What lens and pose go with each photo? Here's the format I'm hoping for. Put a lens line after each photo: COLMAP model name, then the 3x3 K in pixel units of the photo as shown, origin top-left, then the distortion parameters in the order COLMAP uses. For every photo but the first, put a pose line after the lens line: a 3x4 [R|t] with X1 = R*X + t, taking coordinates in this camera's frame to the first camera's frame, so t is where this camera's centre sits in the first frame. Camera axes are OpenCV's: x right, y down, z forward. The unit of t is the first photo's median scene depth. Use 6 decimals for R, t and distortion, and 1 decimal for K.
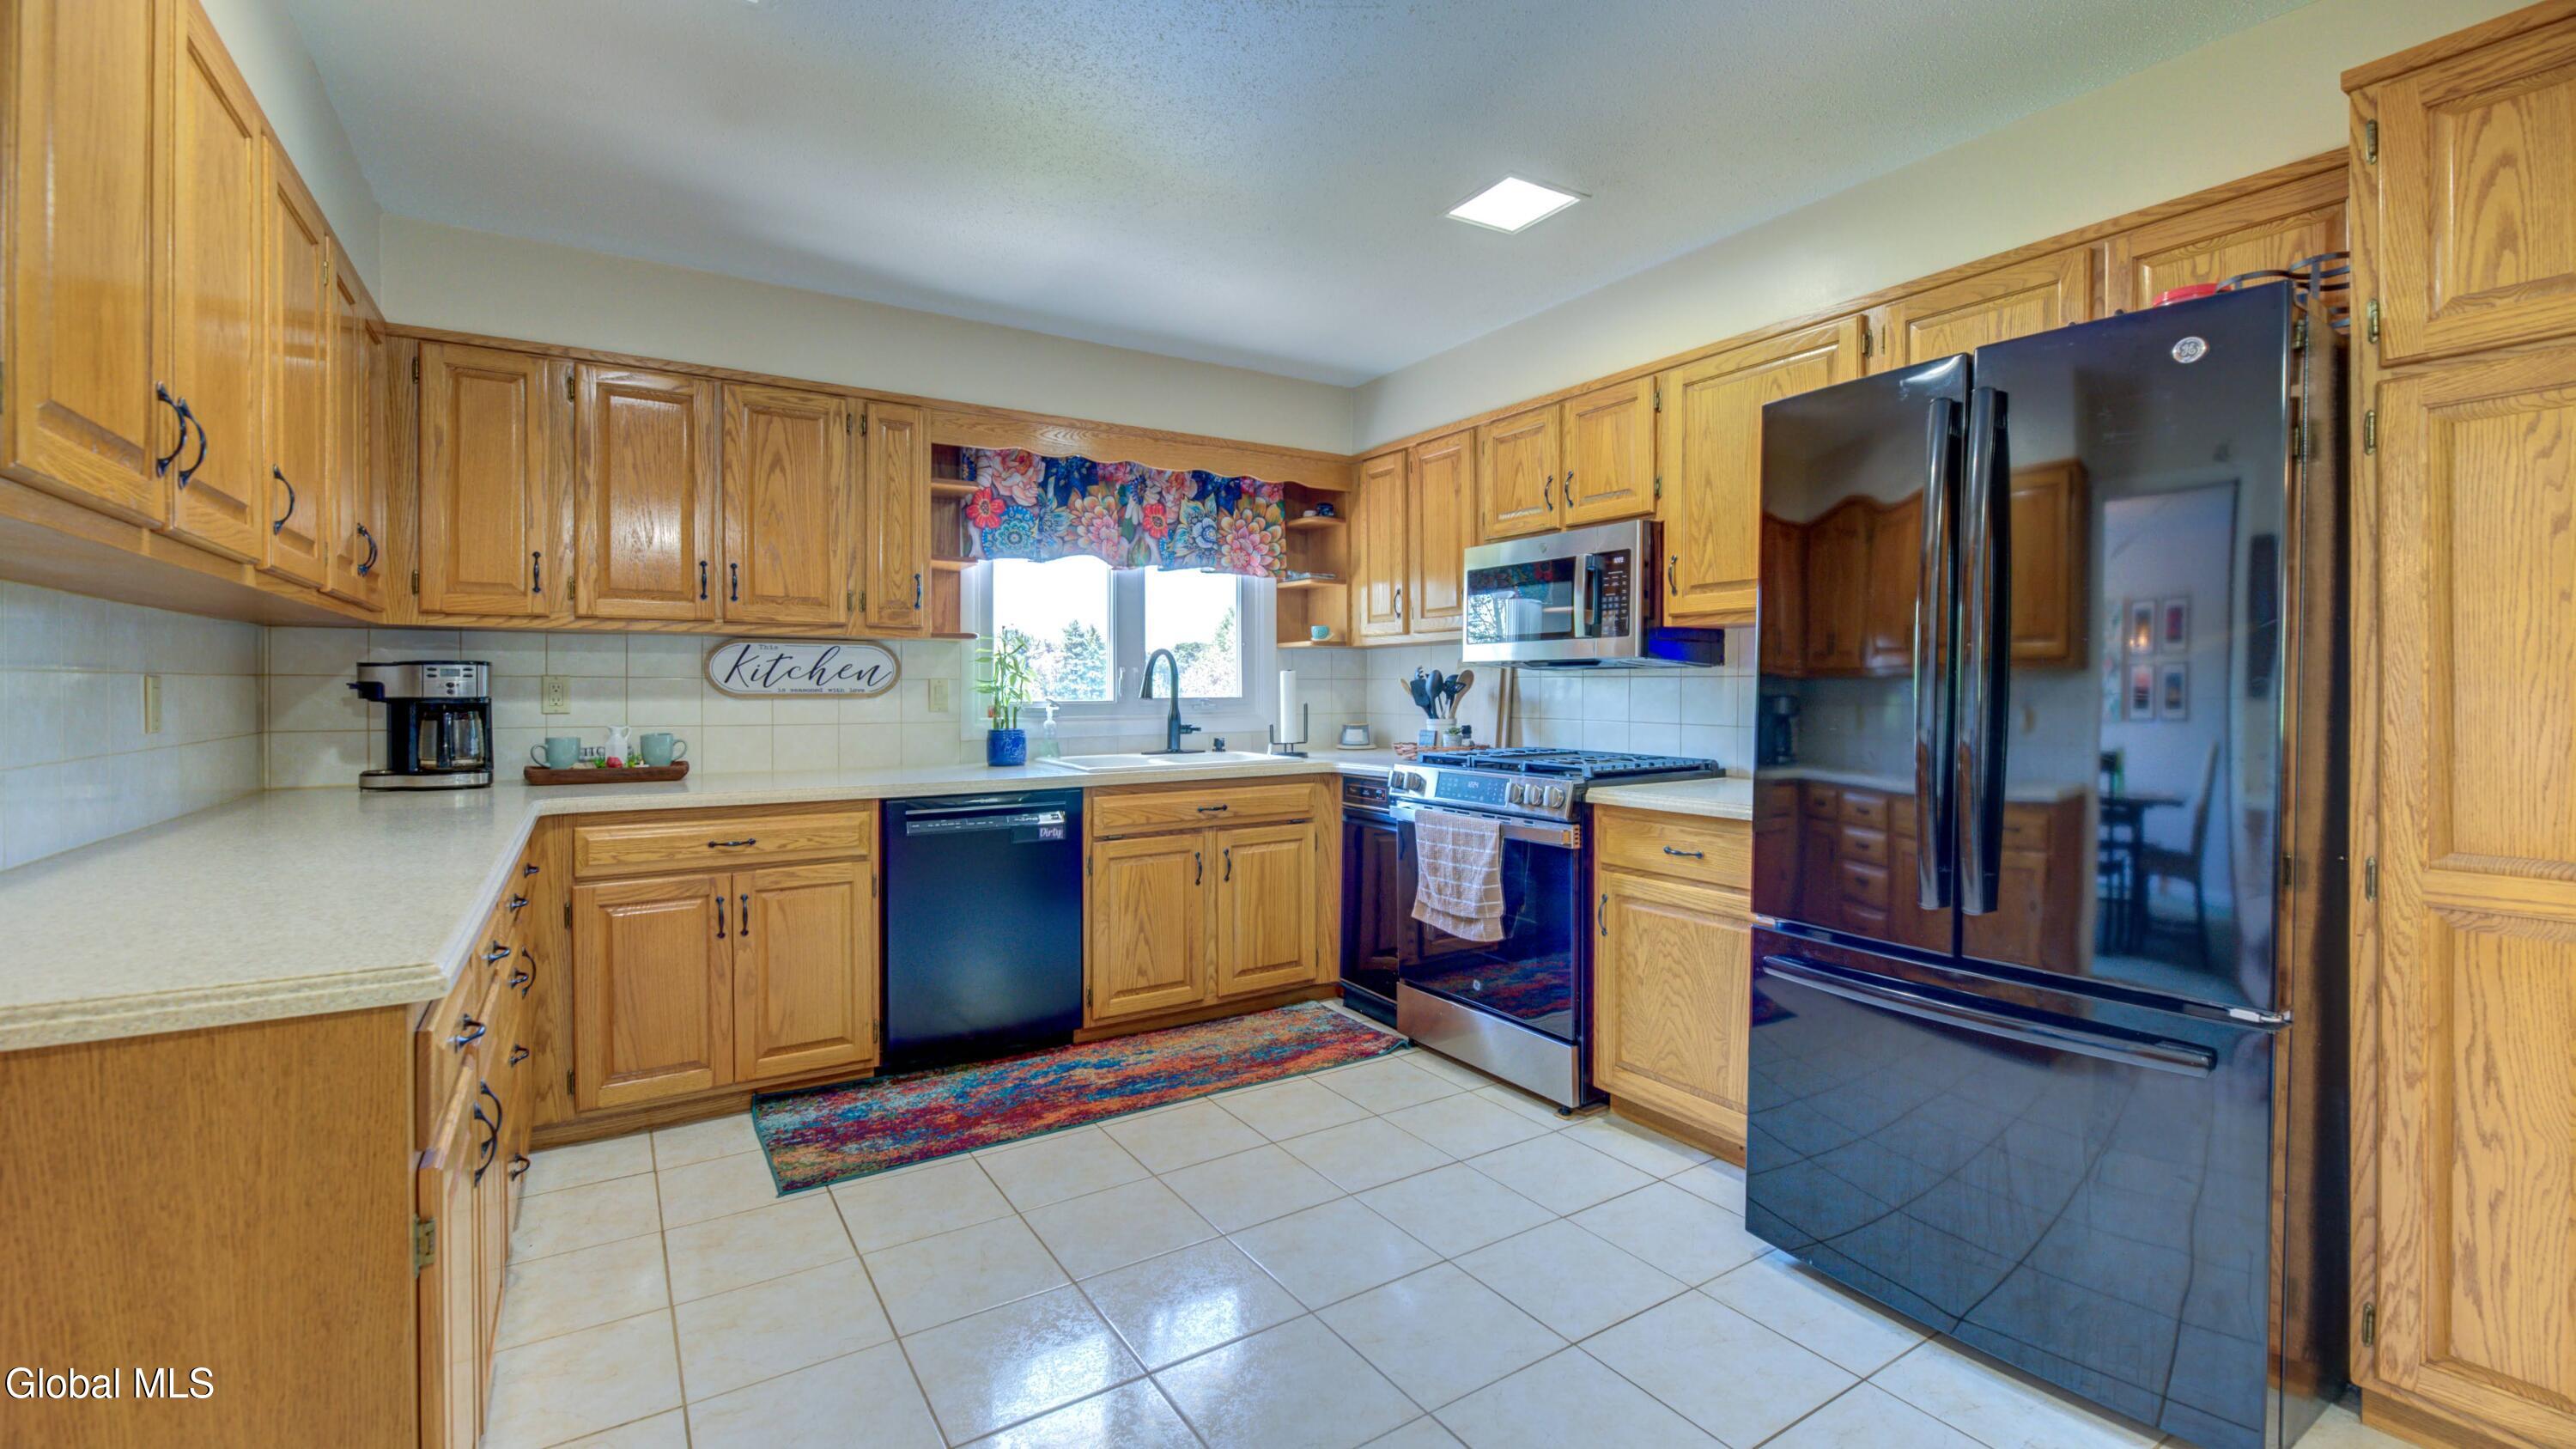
lens RADIAL K [[1081.4, 0, 1285.6], [0, 1081.4, 691.5], [0, 0, 1]] dist [-0.000017, -0.000256]
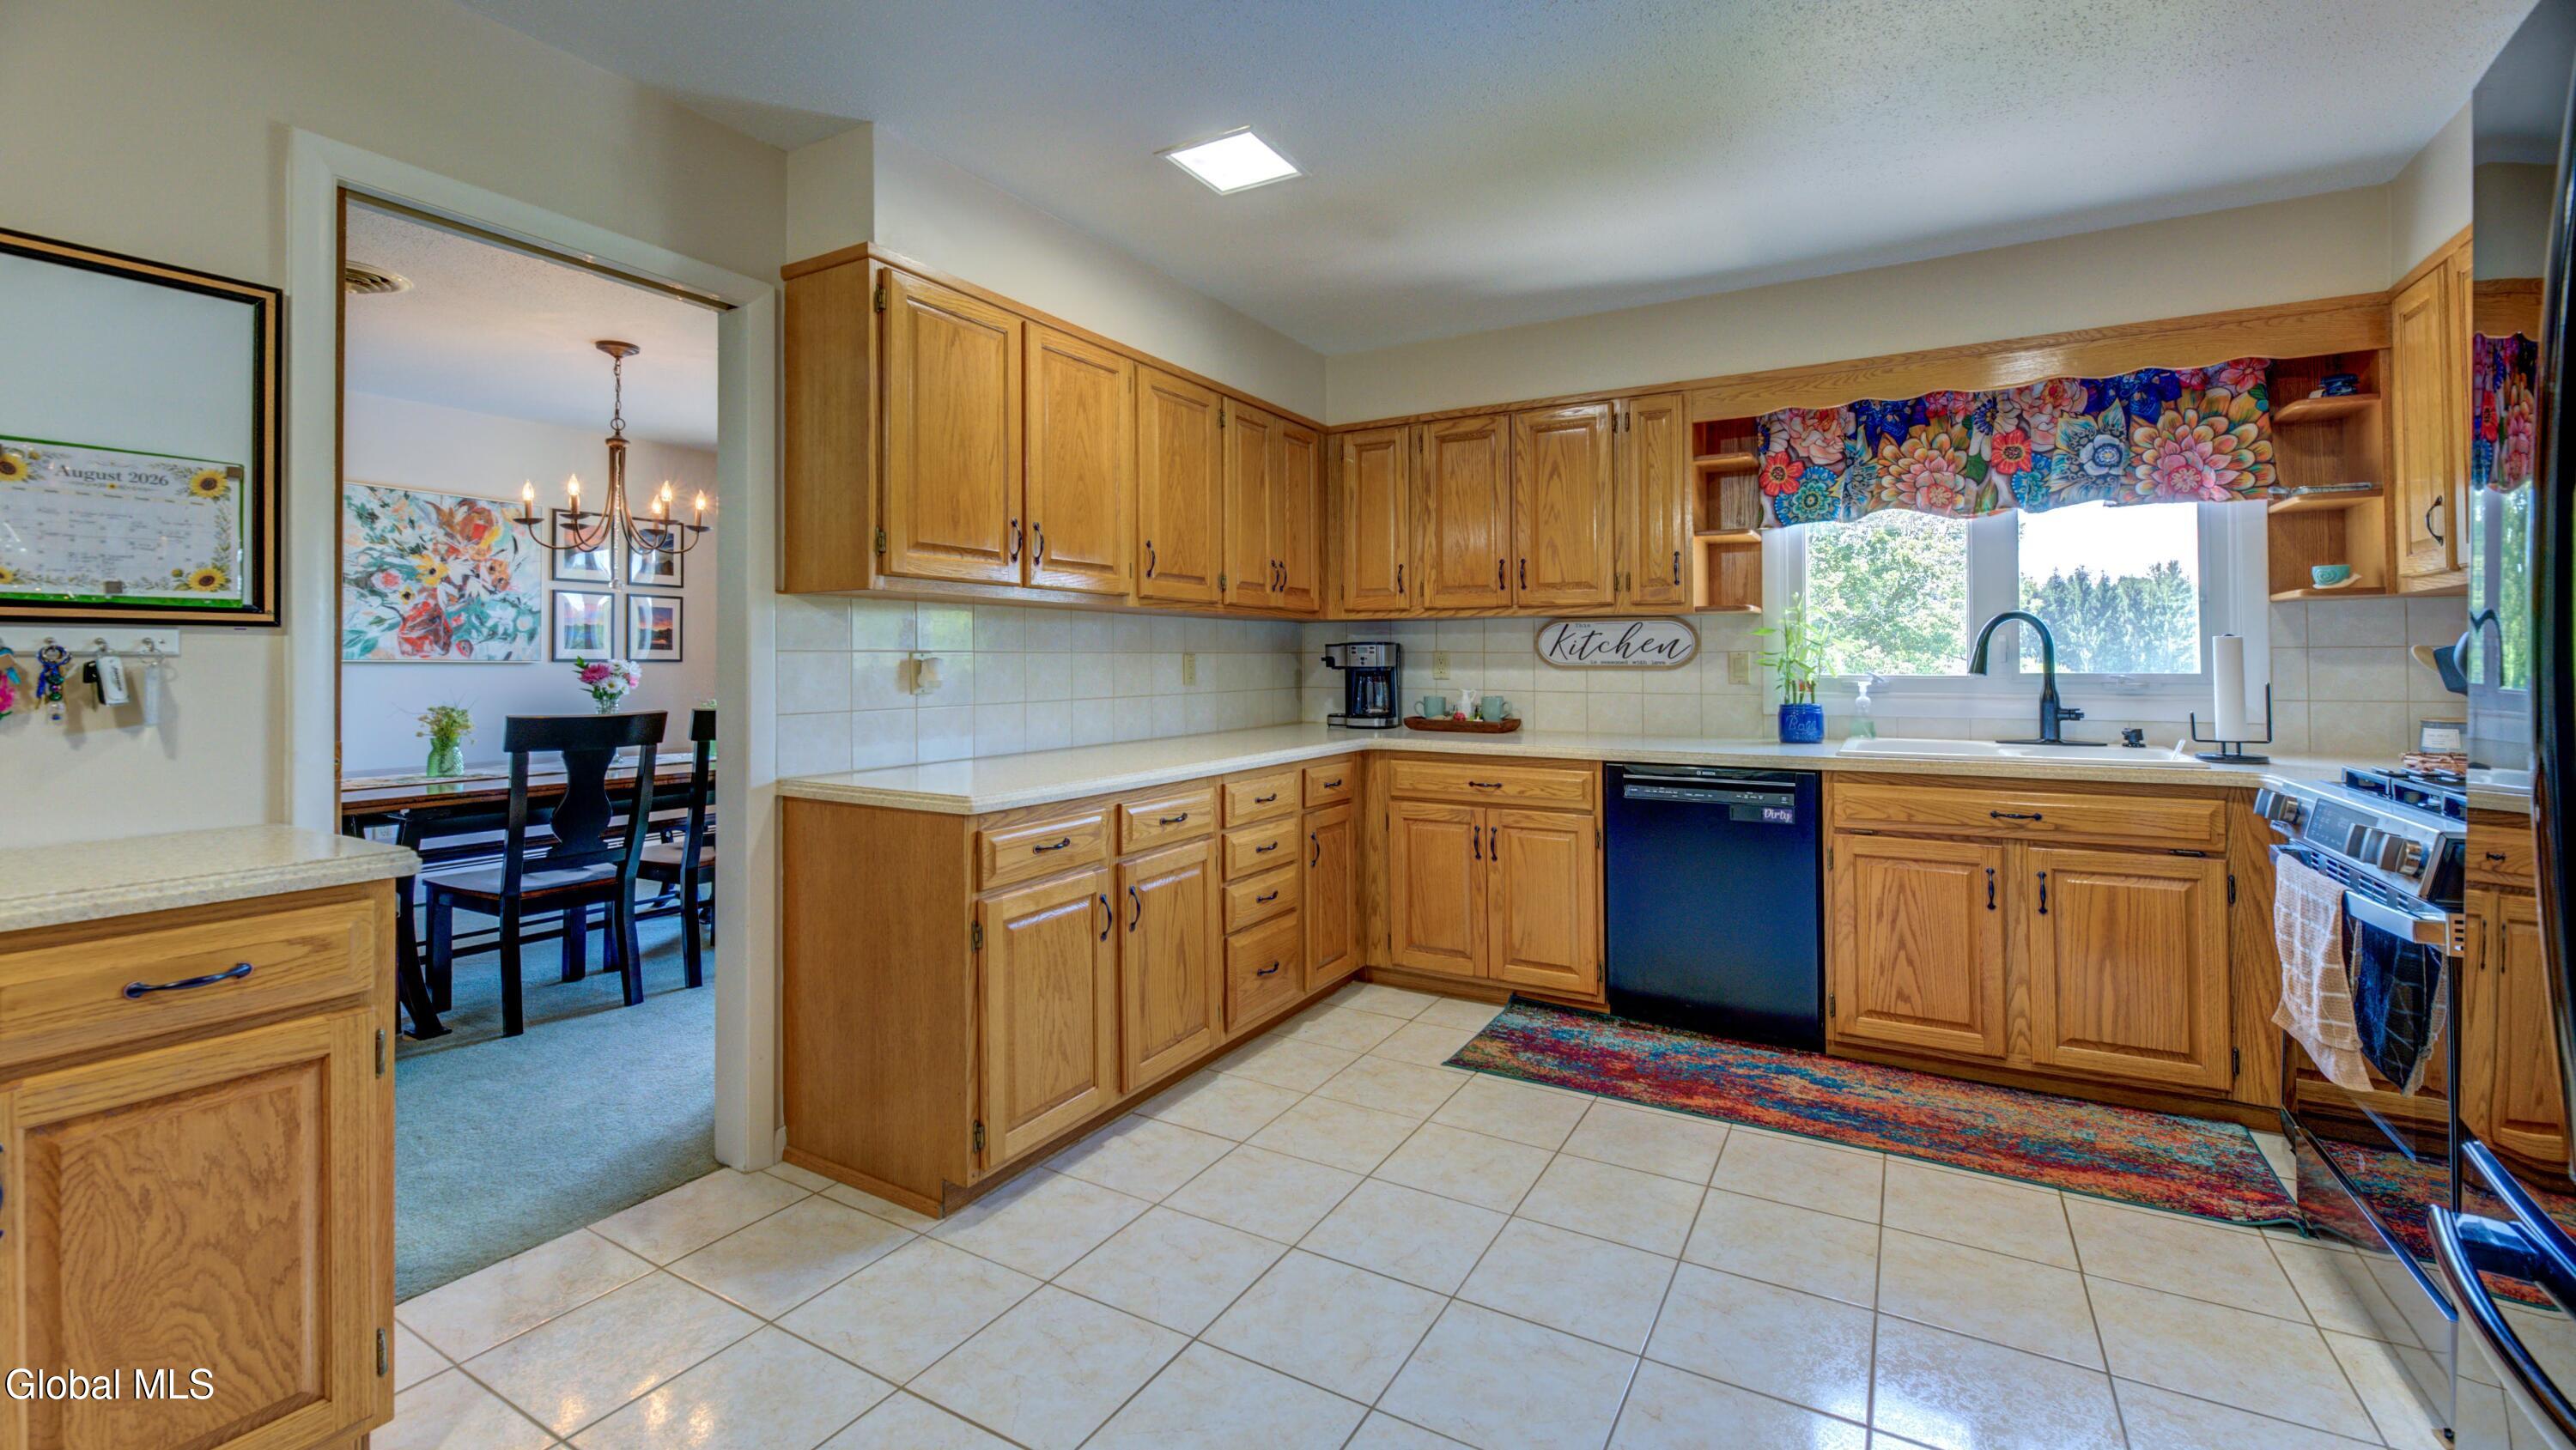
lens RADIAL K [[1066.1, 0, 1291.5], [0, 1066.1, 649.9], [0, 0, 1]] dist [-0.001312, -0.000591]
pose [[0.455508, -0.008033, -0.890195, 0.412336], [-0.002665, 0.999943, -0.010387, -0.001853], [0.890228, 0.007104, 0.455460, 0.202039]]
